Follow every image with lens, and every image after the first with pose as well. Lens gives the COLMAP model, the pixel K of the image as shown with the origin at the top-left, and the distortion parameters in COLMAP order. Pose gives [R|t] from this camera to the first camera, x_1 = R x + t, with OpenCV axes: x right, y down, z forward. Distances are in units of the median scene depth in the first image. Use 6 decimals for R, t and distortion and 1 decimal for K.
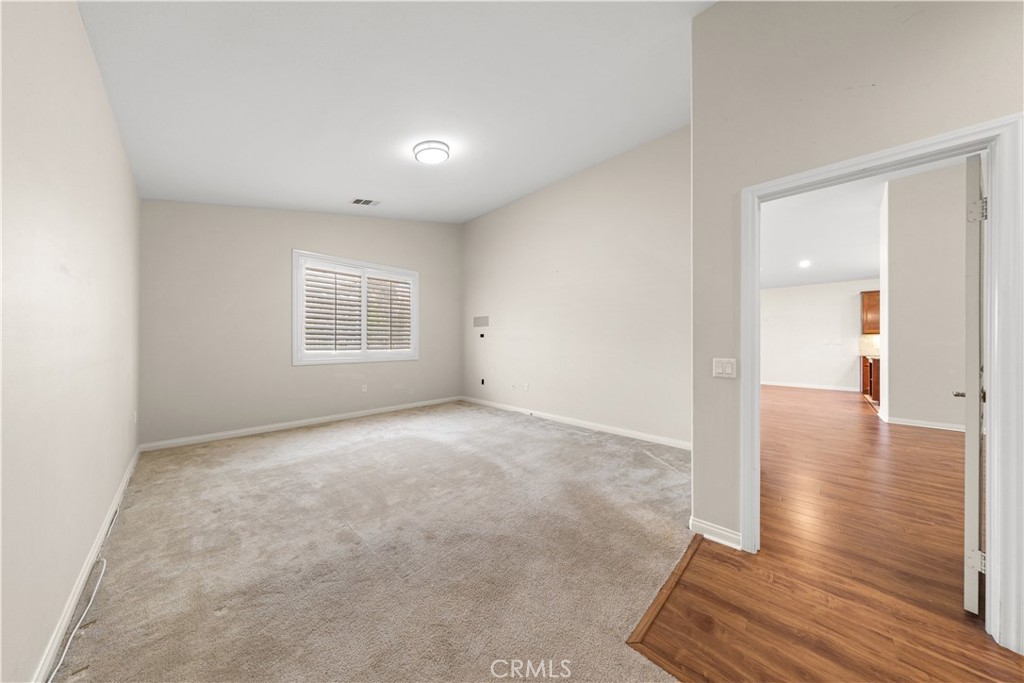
lens RADIAL K [[315.1, 0, 506.8], [0, 315.1, 336.0], [0, 0, 1]] dist [0.006831, -0.000075]
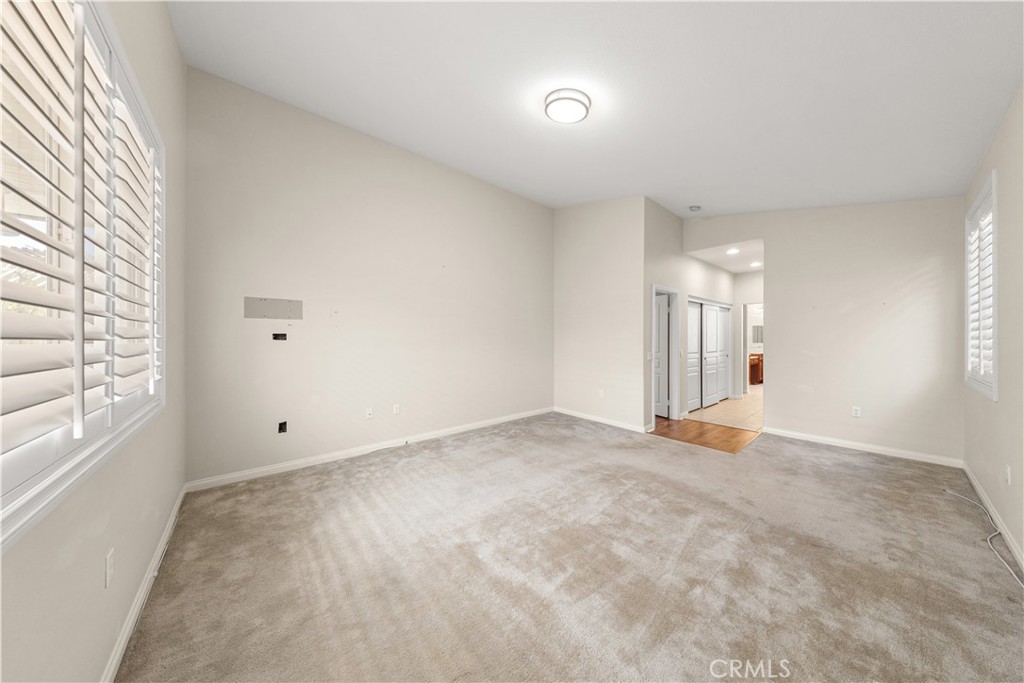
lens RADIAL K [[315.1, 0, 506.8], [0, 315.1, 336.0], [0, 0, 1]] dist [0.006831, -0.000075]
pose [[0.103650, 0.007156, 0.994588, -0.736407], [-0.005853, 0.999961, -0.006585, -0.001366], [-0.994597, -0.005139, 0.103688, 0.784412]]
